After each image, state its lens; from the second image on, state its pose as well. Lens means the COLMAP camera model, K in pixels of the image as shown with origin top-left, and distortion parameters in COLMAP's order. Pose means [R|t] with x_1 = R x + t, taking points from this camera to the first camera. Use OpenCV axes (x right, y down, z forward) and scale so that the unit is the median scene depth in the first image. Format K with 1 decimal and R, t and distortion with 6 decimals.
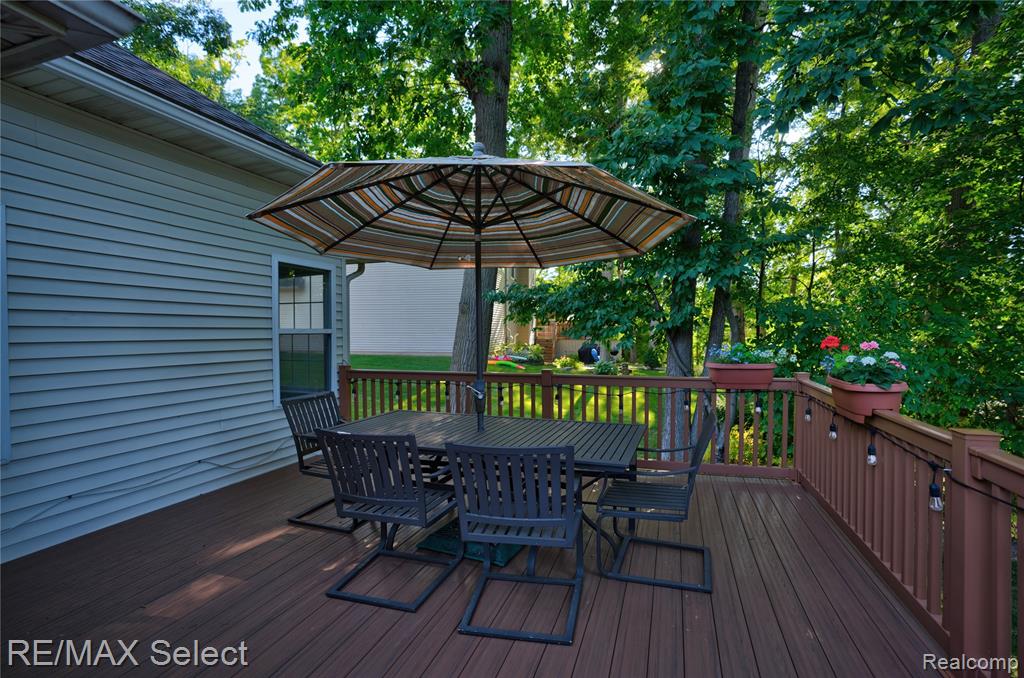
lens RADIAL K [[475.7, 0, 519.6], [0, 475.7, 336.6], [0, 0, 1]] dist [-0.043933, 0.009912]
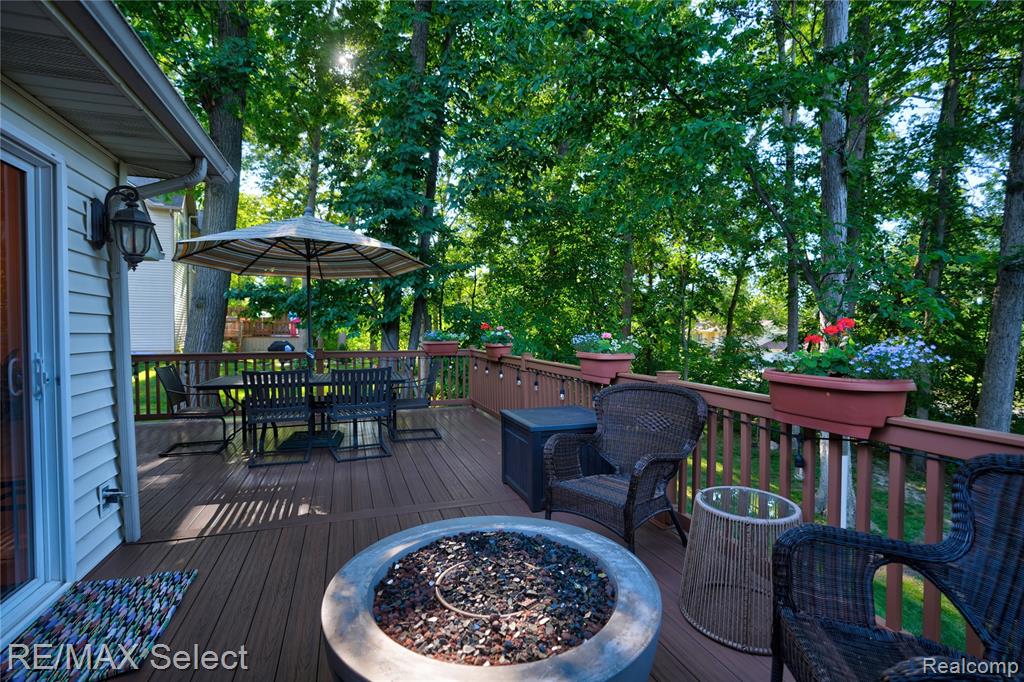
lens RADIAL K [[475.7, 0, 513.2], [0, 475.7, 342.5], [0, 0, 1]] dist [-0.043933, 0.009912]
pose [[0.799934, -0.013091, 0.599945, -0.379115], [0.006401, 0.999891, 0.013284, 0.040551], [-0.600053, -0.006786, 0.799931, -0.577069]]
